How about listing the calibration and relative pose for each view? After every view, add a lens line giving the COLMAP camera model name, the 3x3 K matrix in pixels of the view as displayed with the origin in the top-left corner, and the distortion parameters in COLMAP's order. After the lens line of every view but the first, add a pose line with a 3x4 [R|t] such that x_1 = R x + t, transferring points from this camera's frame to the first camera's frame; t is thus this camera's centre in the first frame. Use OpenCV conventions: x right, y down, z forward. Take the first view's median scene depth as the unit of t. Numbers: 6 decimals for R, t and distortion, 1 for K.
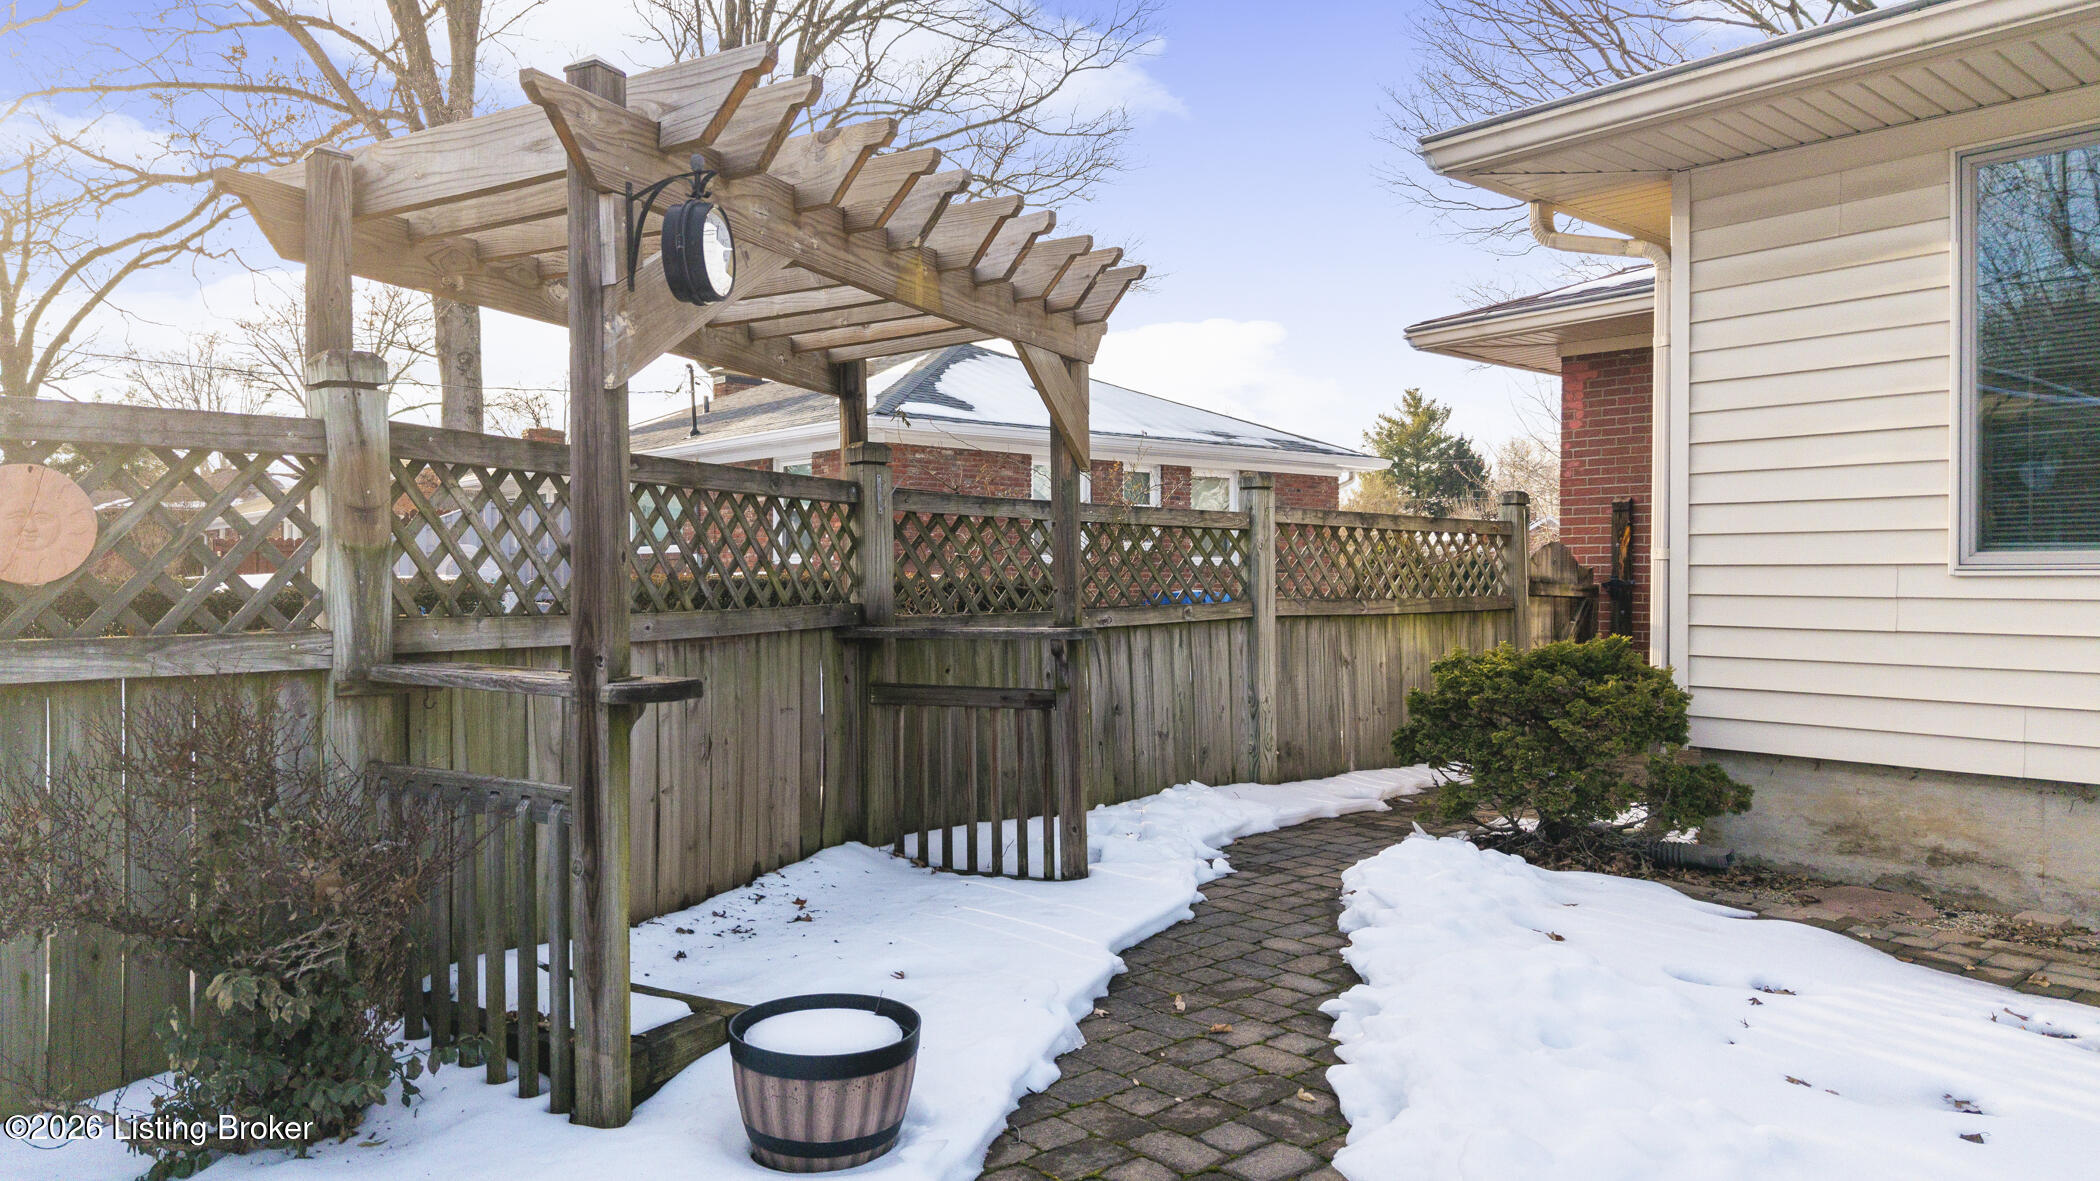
lens RADIAL K [[1404.9, 0, 1040.9], [0, 1404.9, 589.4], [0, 0, 1]] dist [0.049096, -0.045381]
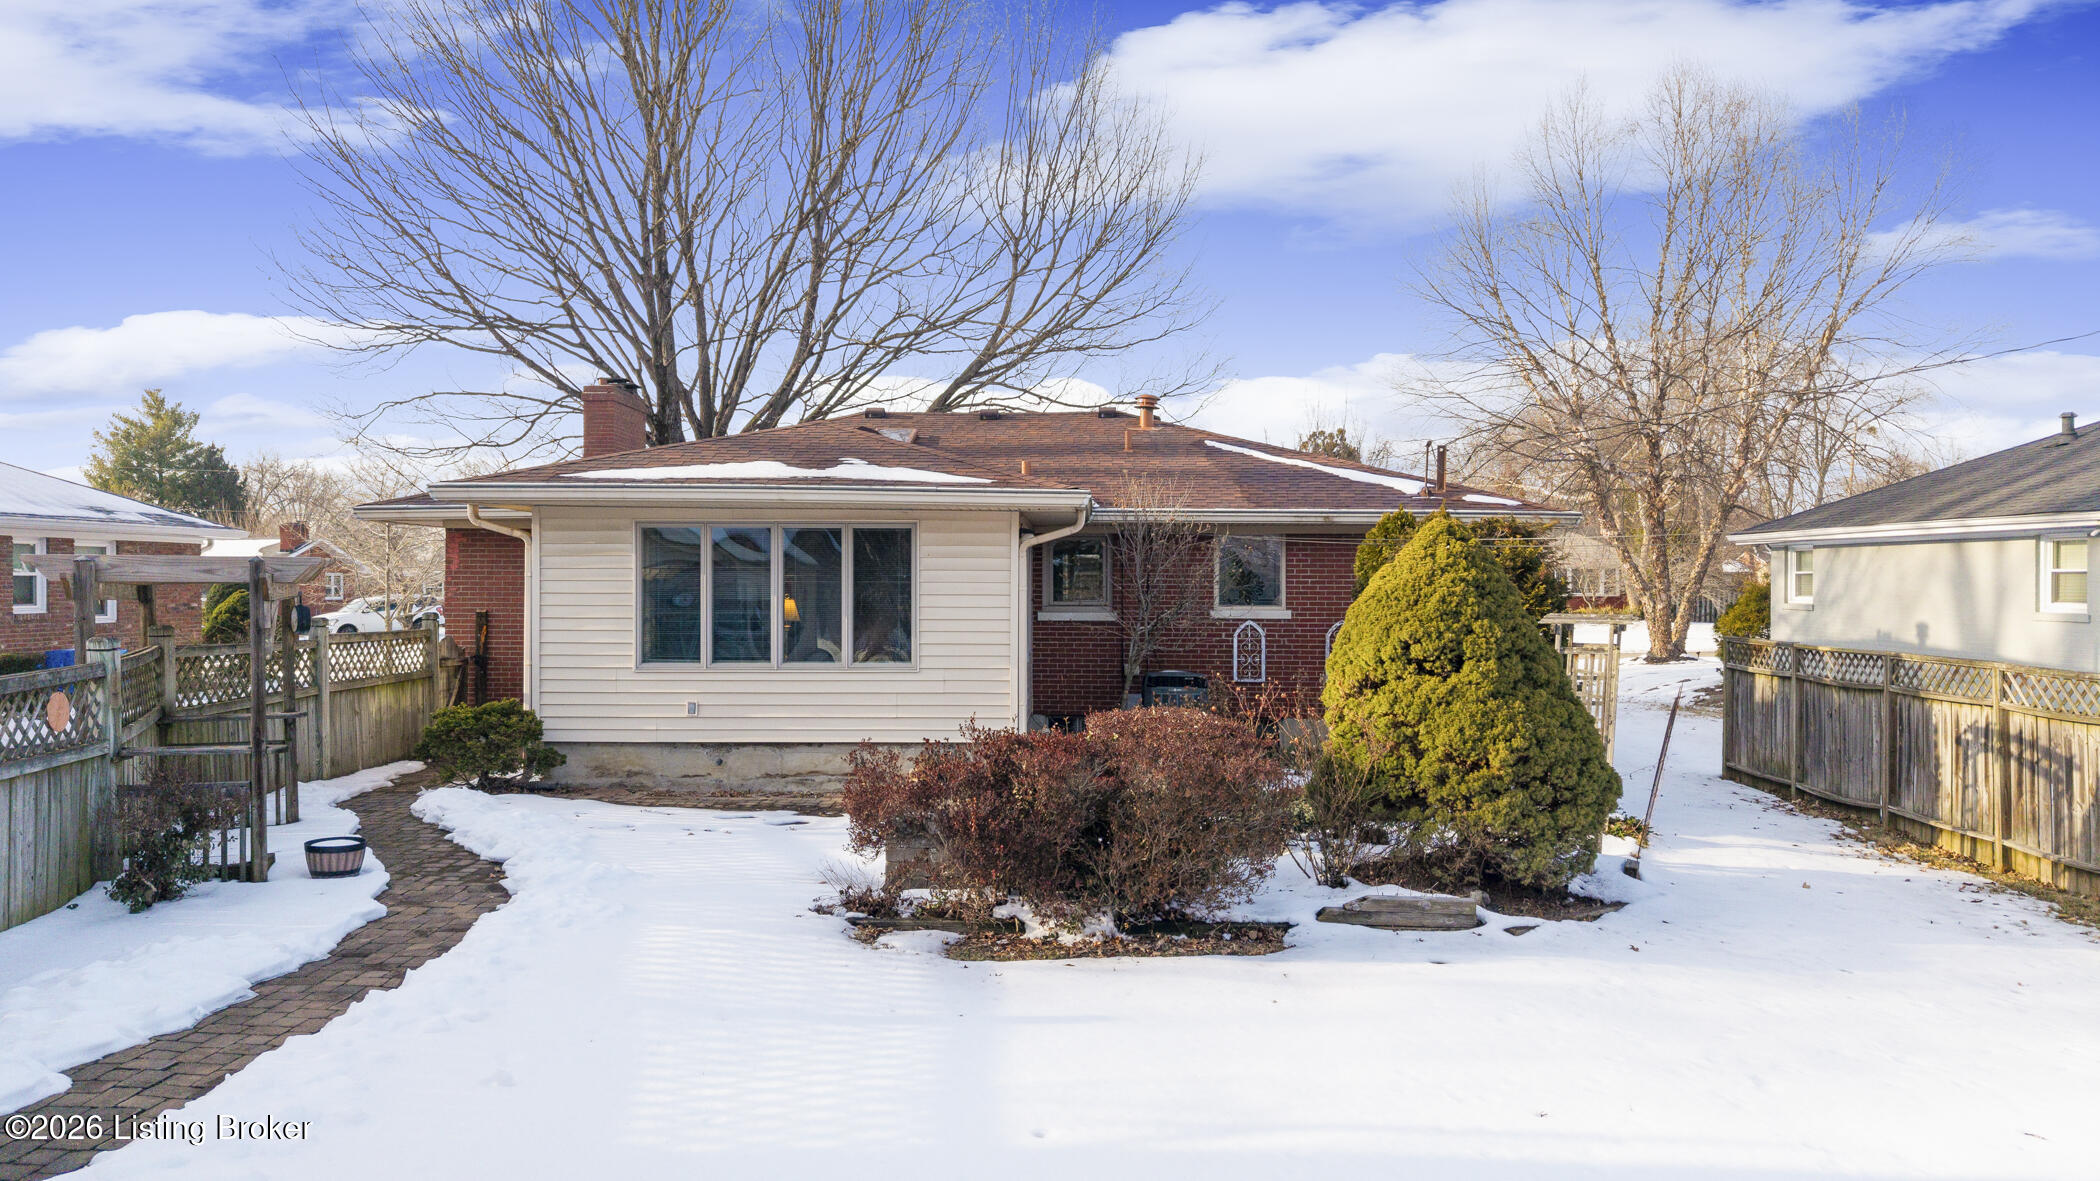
lens RADIAL K [[1449.6, 0, 1129.4], [0, 1449.6, 585.8], [0, 0, 1]] dist [0.035987, -0.061639]
pose [[0.635717, -0.001642, 0.771920, -0.517036], [-0.000730, 0.999996, 0.002728, -0.102351], [-0.771921, -0.002298, 0.635714, -0.855790]]
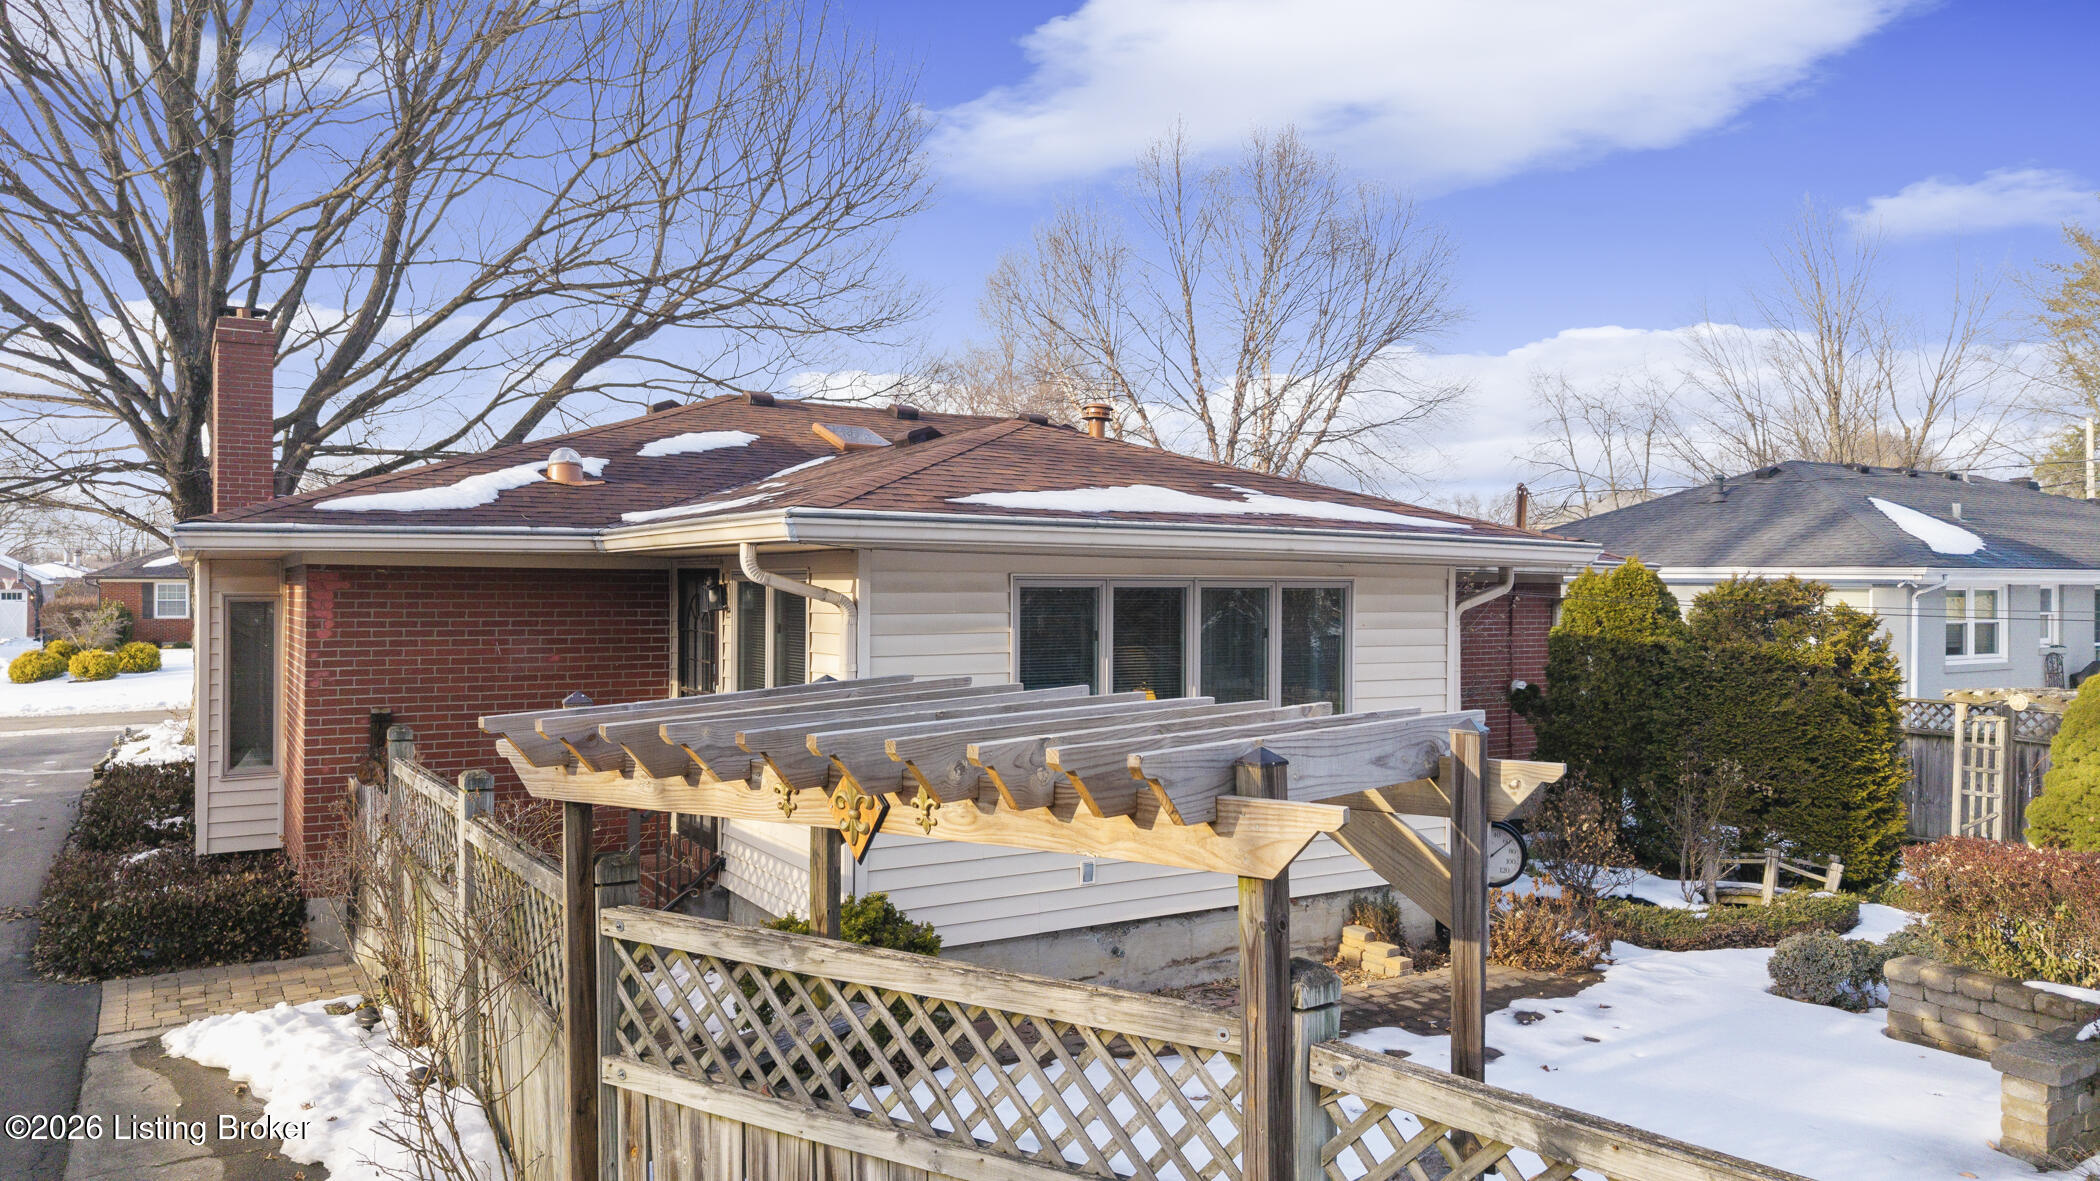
lens RADIAL K [[1404.9, 0, 1040.9], [0, 1404.9, 589.4], [0, 0, 1]] dist [0.049096, -0.045381]
pose [[0.133803, -0.005048, 0.990995, -0.556678], [-0.004563, 0.999973, 0.005710, -0.162746], [-0.990998, -0.005286, 0.133776, 0.393074]]
